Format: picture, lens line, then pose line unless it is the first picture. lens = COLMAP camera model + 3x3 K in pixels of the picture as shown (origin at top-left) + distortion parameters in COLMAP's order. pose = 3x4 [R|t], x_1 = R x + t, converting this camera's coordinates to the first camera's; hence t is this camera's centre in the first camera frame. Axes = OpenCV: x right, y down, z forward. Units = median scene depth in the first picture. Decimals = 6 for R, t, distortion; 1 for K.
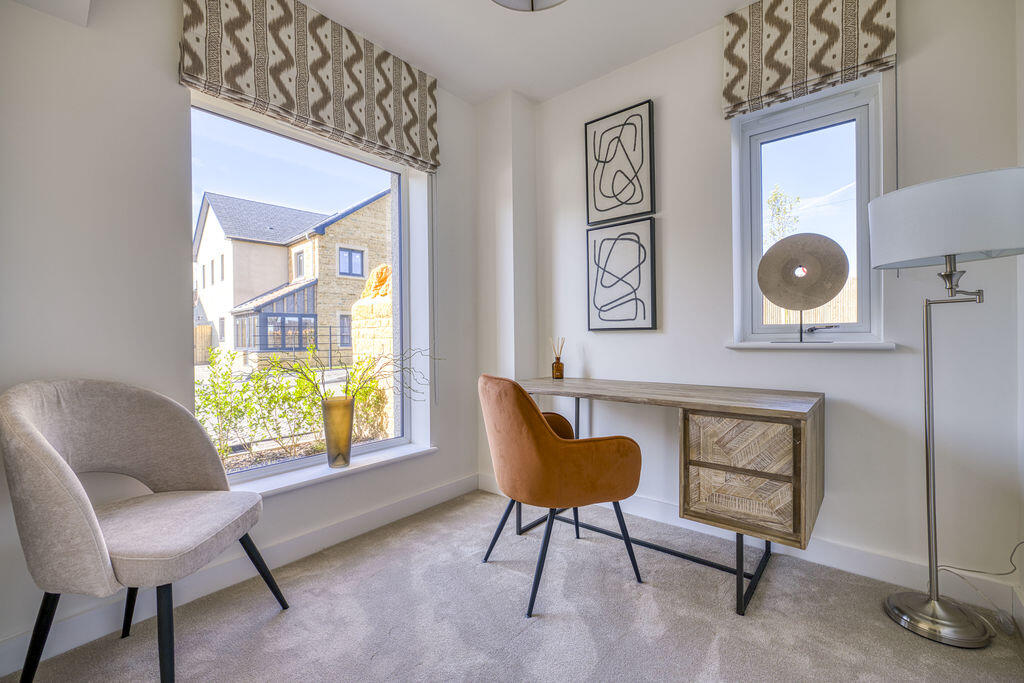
lens RADIAL K [[437.1, 0, 514.6], [0, 437.1, 337.7], [0, 0, 1]] dist [0.000210, 0.000572]
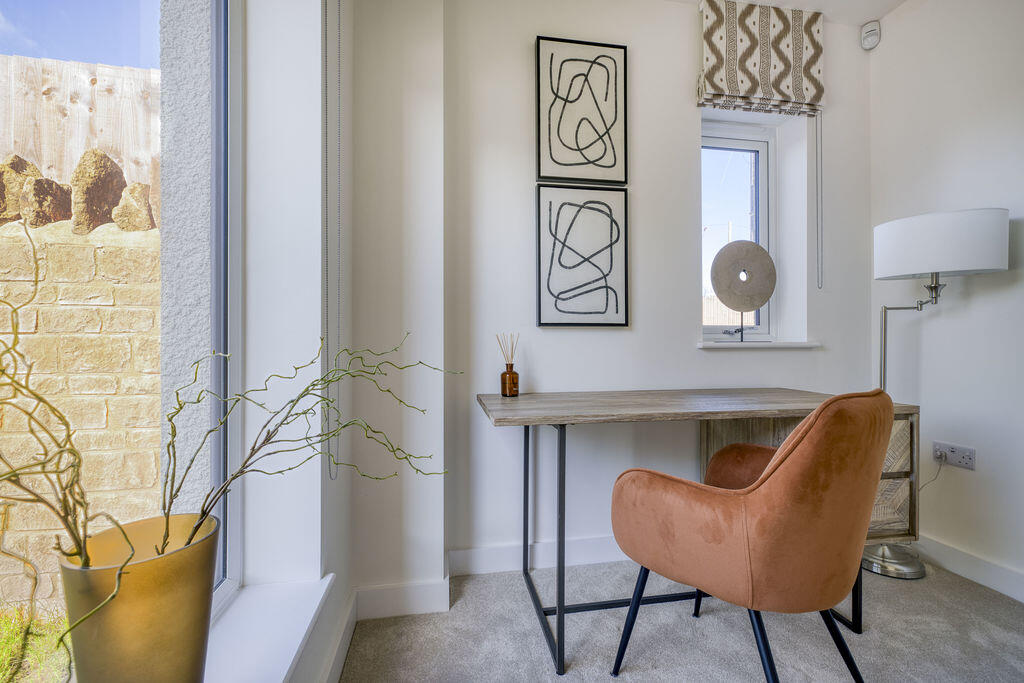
lens RADIAL K [[437.1, 0, 514.6], [0, 437.1, 337.7], [0, 0, 1]] dist [0.000210, 0.000572]
pose [[0.647569, 0.013087, 0.761894, -0.430989], [-0.003504, 0.999893, -0.014198, 0.015332], [-0.761999, 0.006524, 0.647546, 0.609428]]
